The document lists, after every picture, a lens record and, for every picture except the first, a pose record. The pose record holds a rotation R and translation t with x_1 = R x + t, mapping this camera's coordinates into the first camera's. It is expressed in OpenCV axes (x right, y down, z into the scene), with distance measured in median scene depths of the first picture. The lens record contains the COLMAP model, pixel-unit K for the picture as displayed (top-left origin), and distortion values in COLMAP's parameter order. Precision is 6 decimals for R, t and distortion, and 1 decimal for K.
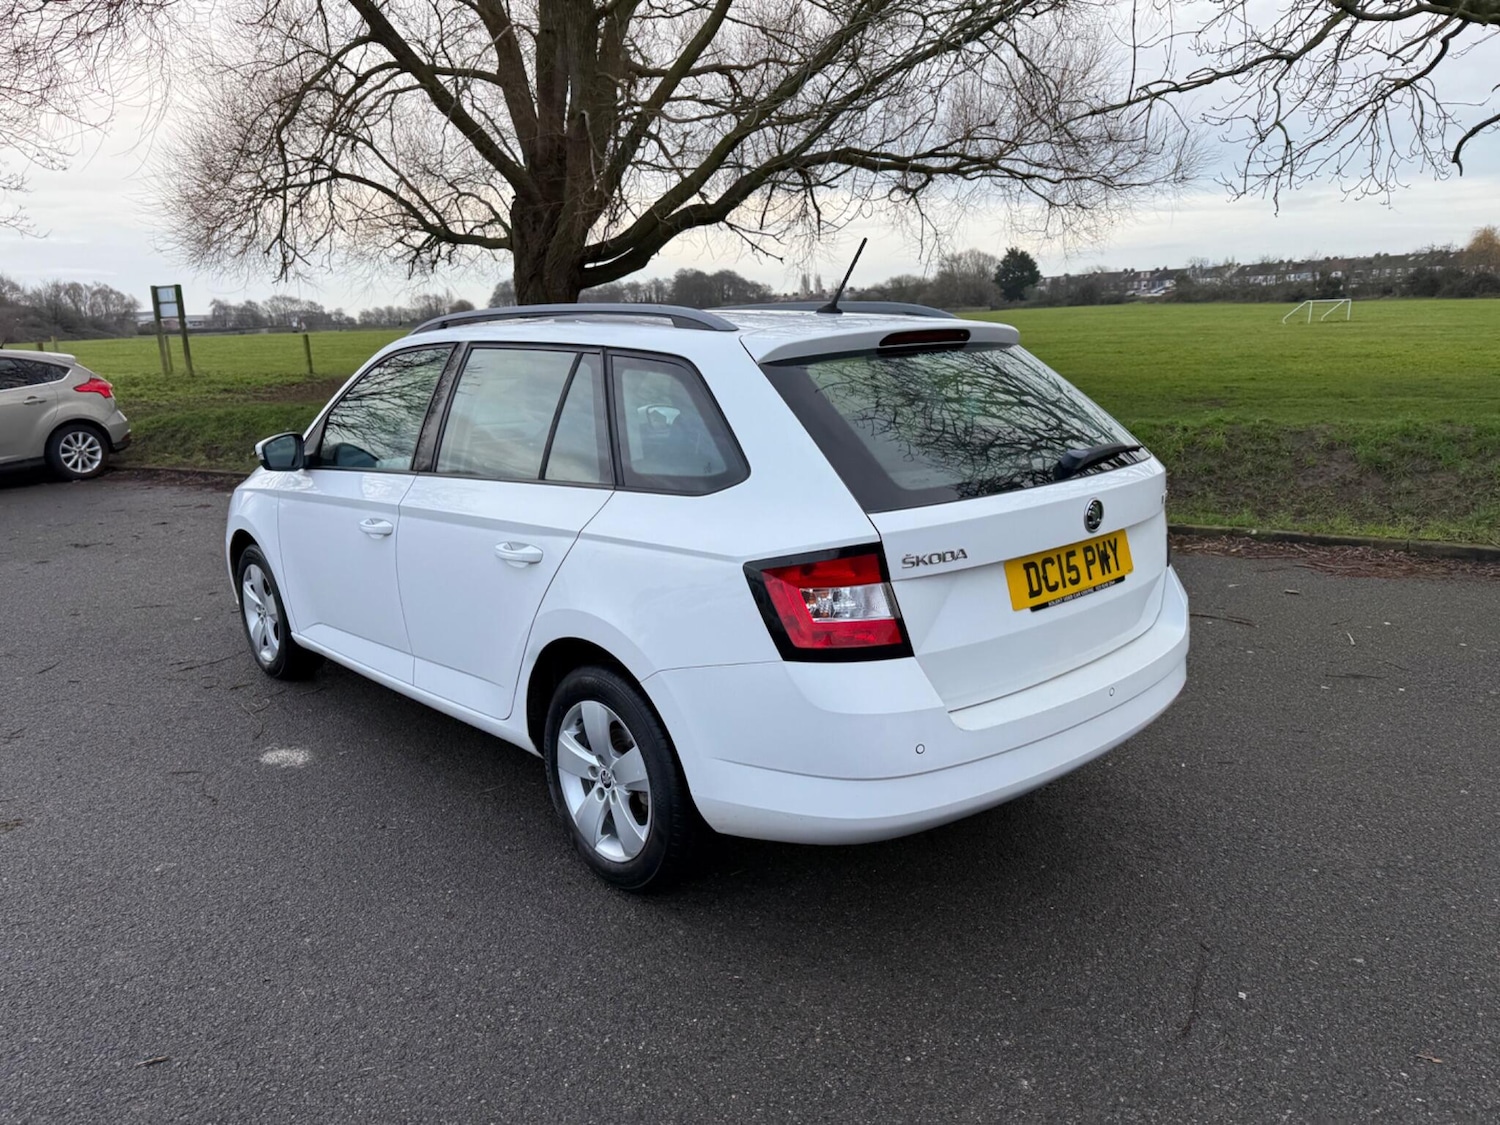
lens RADIAL K [[1054.0, 0, 750.0], [0, 1054.0, 562.5], [0, 0, 1]] dist [0.033605, -0.044680]
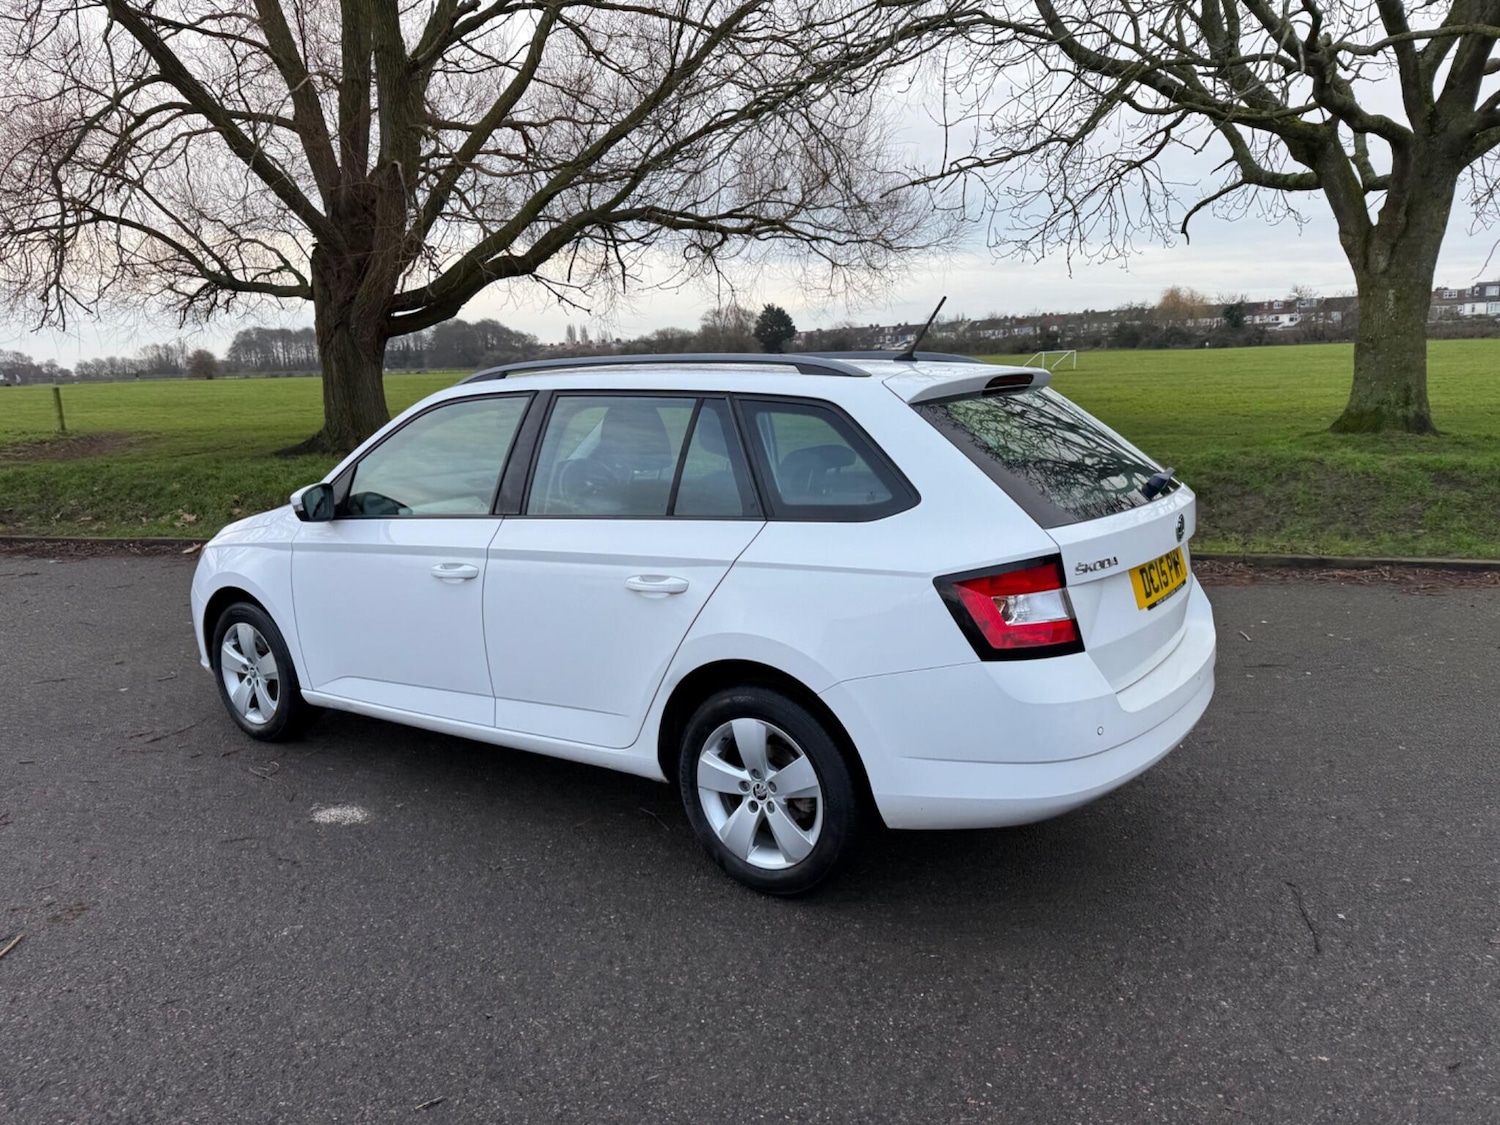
lens RADIAL K [[1050.4, 0, 750.0], [0, 1050.4, 548.5], [0, 0, 1]] dist [0.043278, -0.054828]
pose [[0.976113, -0.039965, 0.213556, -0.061524], [0.052266, 0.997264, -0.052266, 0.002450], [-0.210883, 0.062180, 0.975532, -0.008841]]
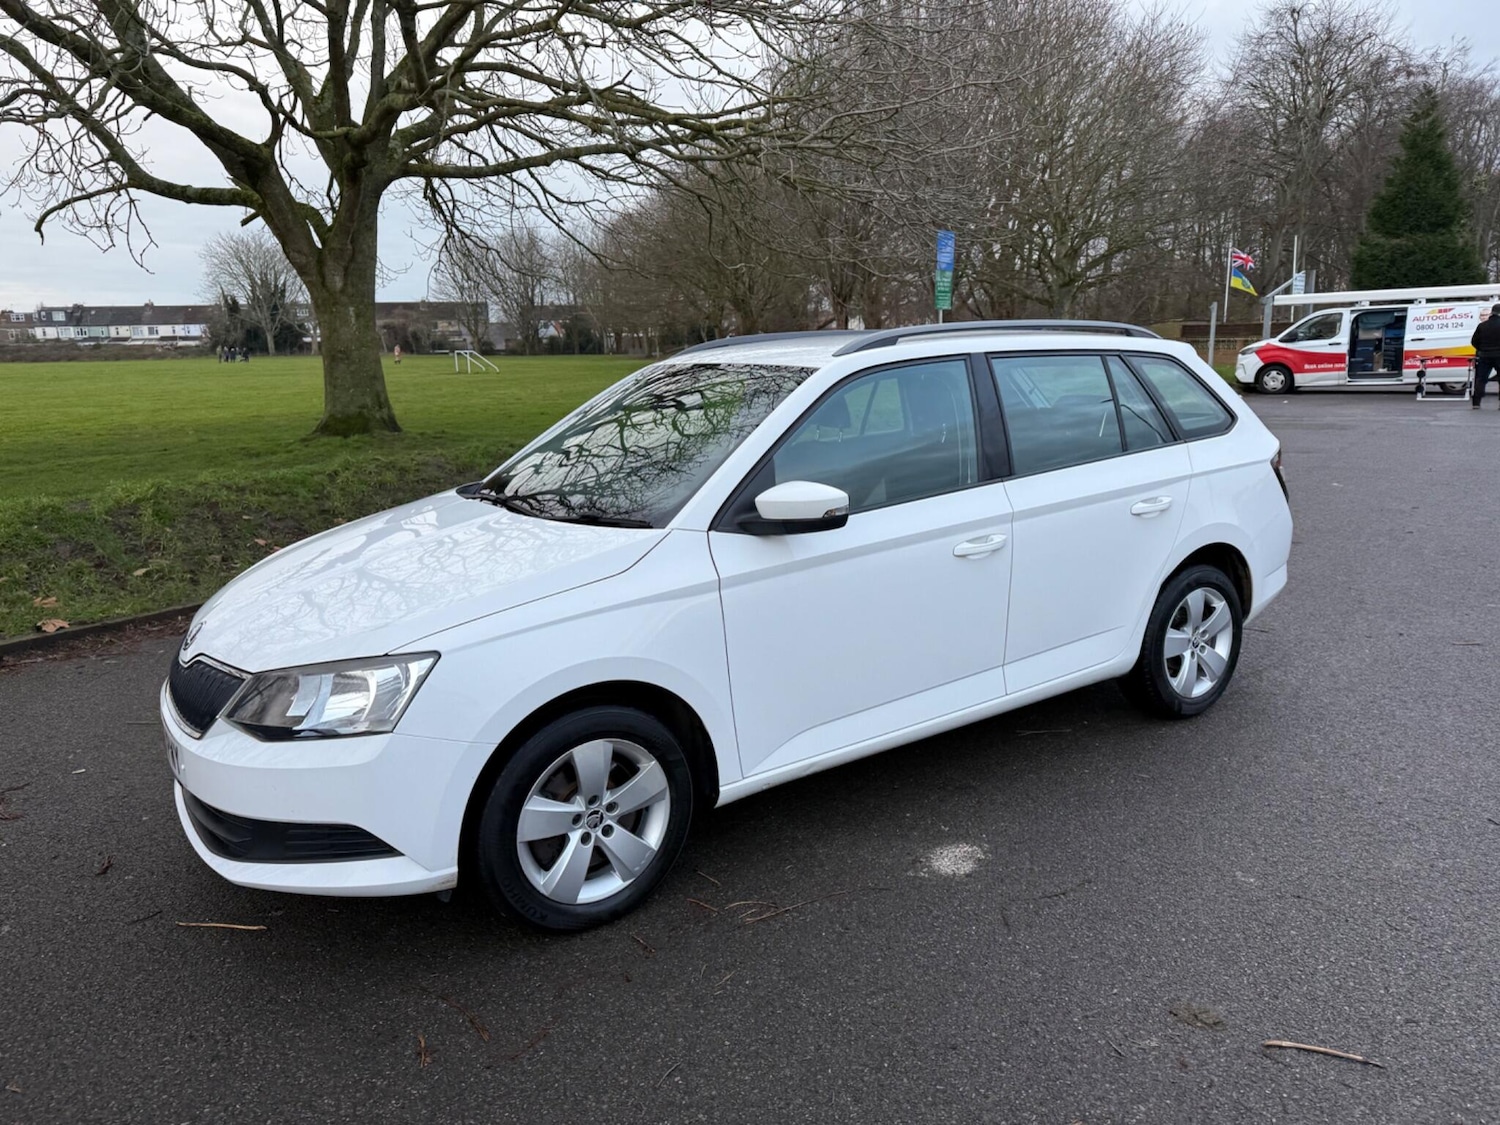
lens RADIAL K [[1037.9, 0, 754.5], [0, 1037.9, 567.5], [0, 0, 1]] dist [0.057654, -0.065540]
pose [[0.159556, -0.181430, 0.970374, -0.275334], [0.241305, 0.960316, 0.139872, -0.041364], [-0.957243, 0.211839, 0.197004, 0.216041]]
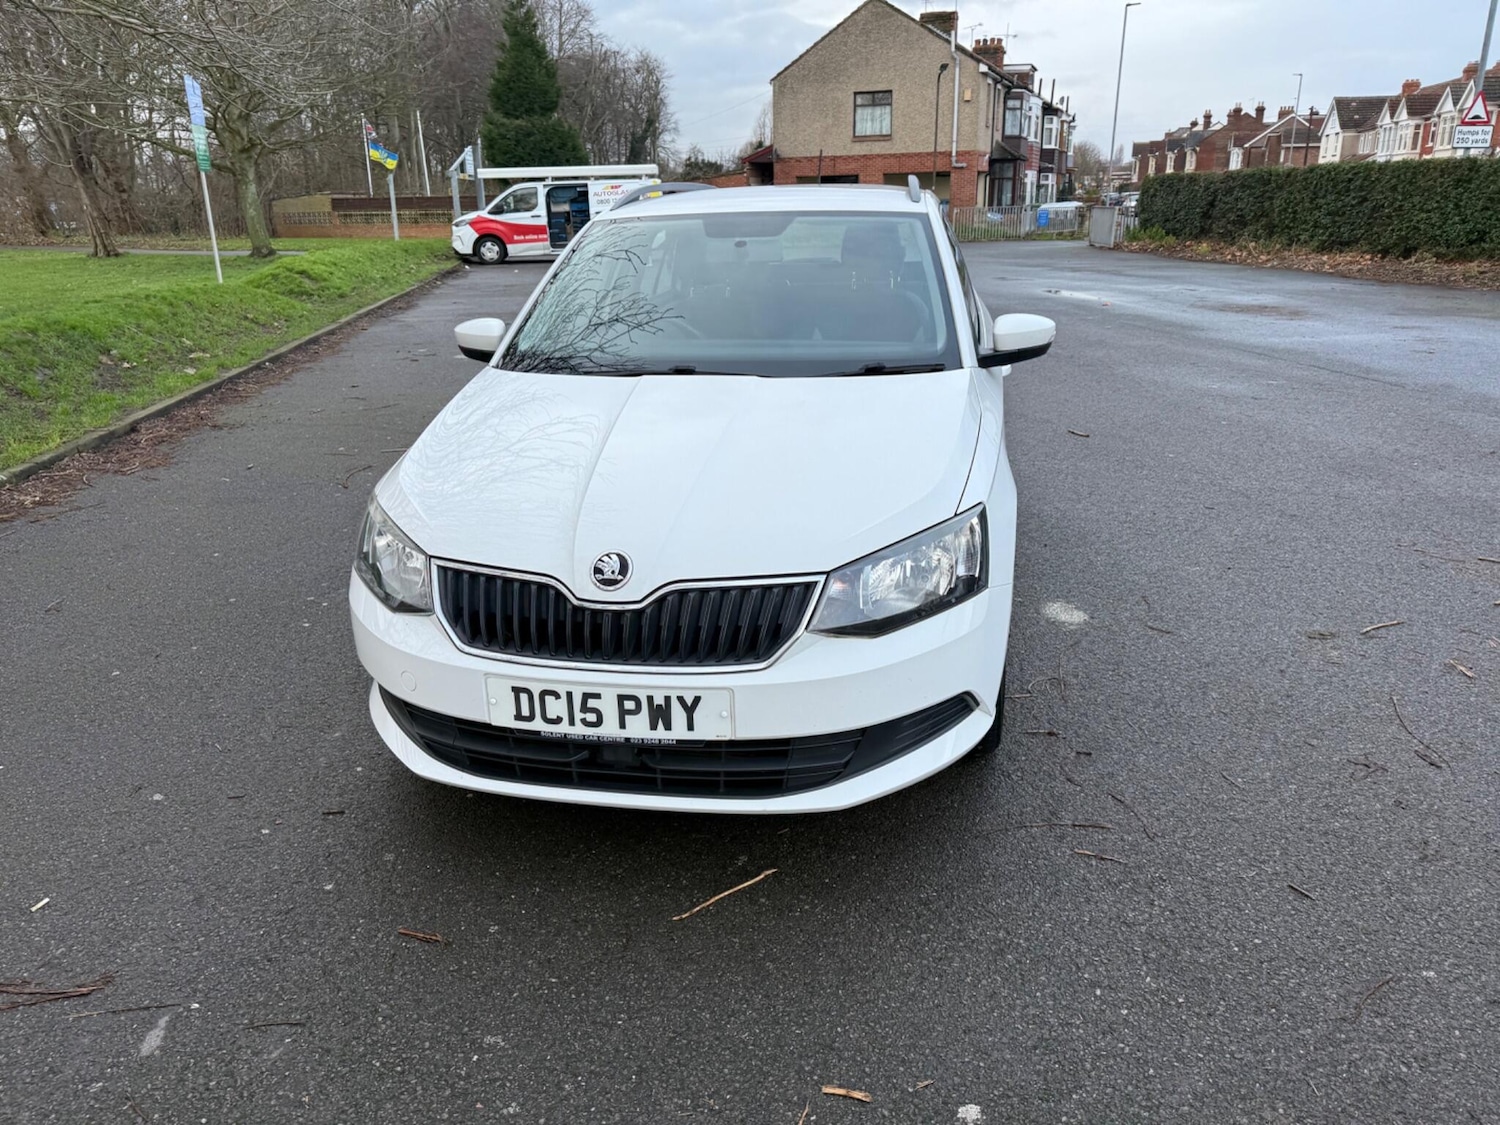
lens RADIAL K [[1050.1, 0, 753.6], [0, 1050.1, 540.2], [0, 0, 1]] dist [0.060162, -0.087801]
pose [[-0.584017, -0.211256, 0.783770, -0.240984], [0.218449, 0.889019, 0.402400, -0.082030], [-0.781796, 0.406222, -0.473053, 0.387707]]
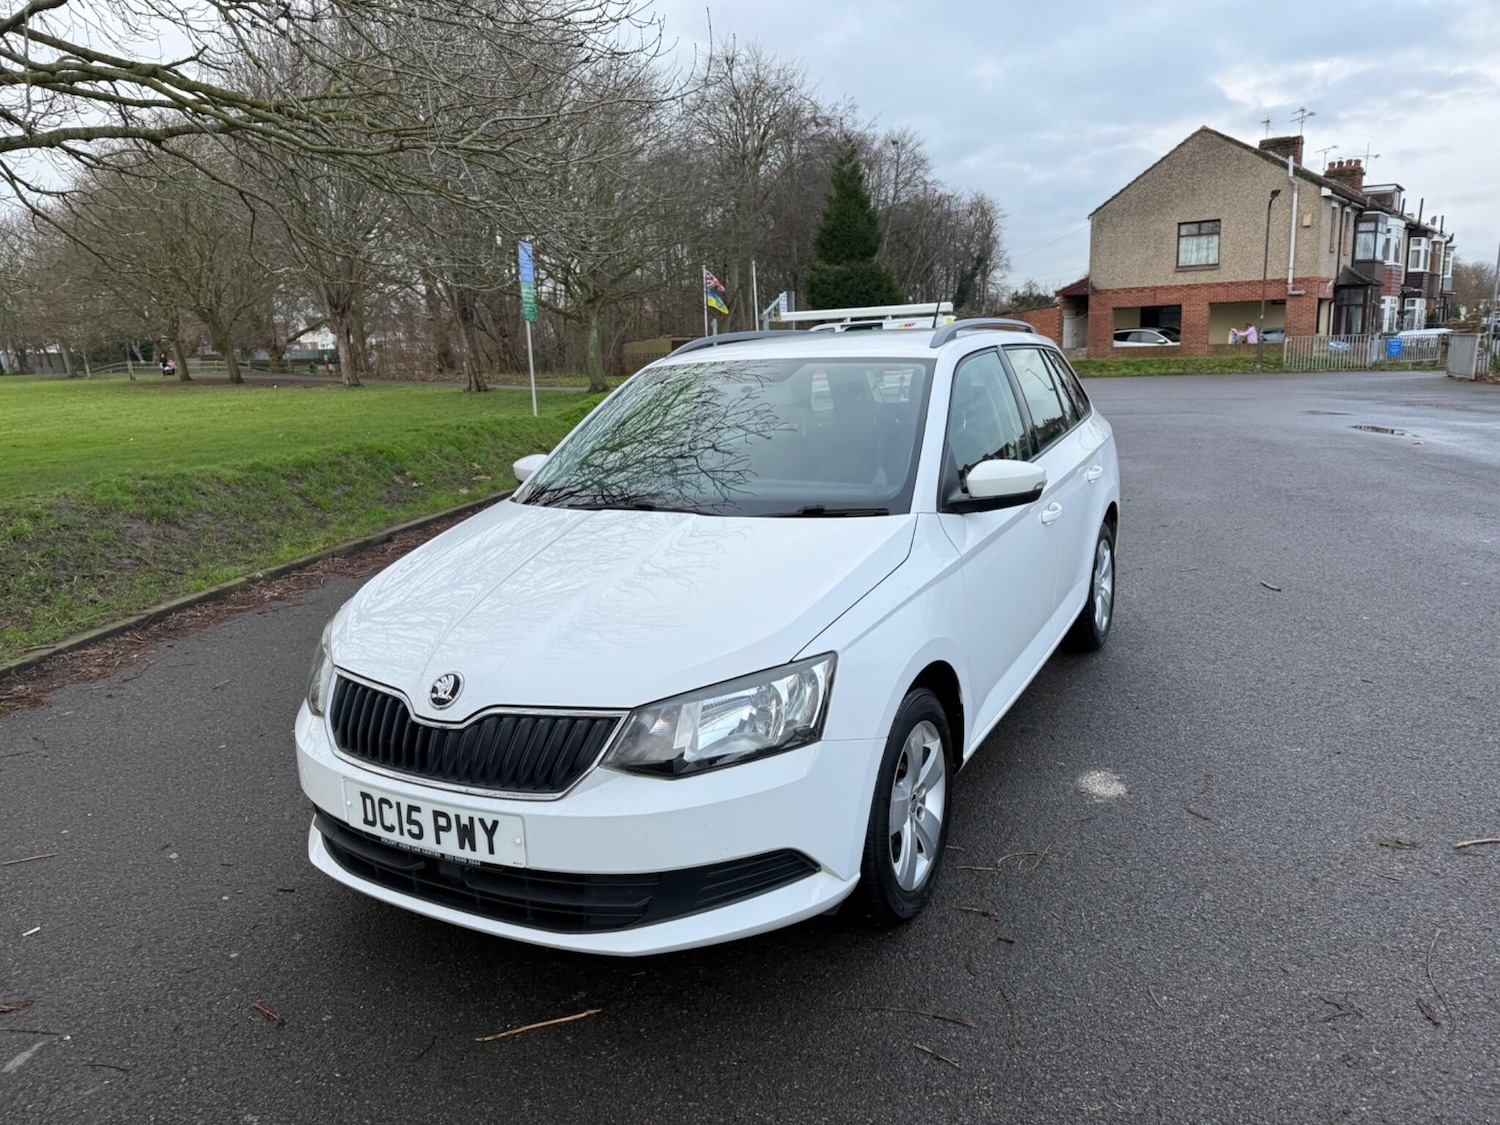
lens RADIAL K [[1046.9, 0, 750.0], [0, 1046.9, 562.5], [0, 0, 1]] dist [0.036209, -0.047675]
pose [[-0.313491, -0.154988, 0.936857, -0.269894], [0.257582, 0.935721, 0.240993, -0.068919], [-0.913988, 0.316866, -0.253418, 0.333371]]
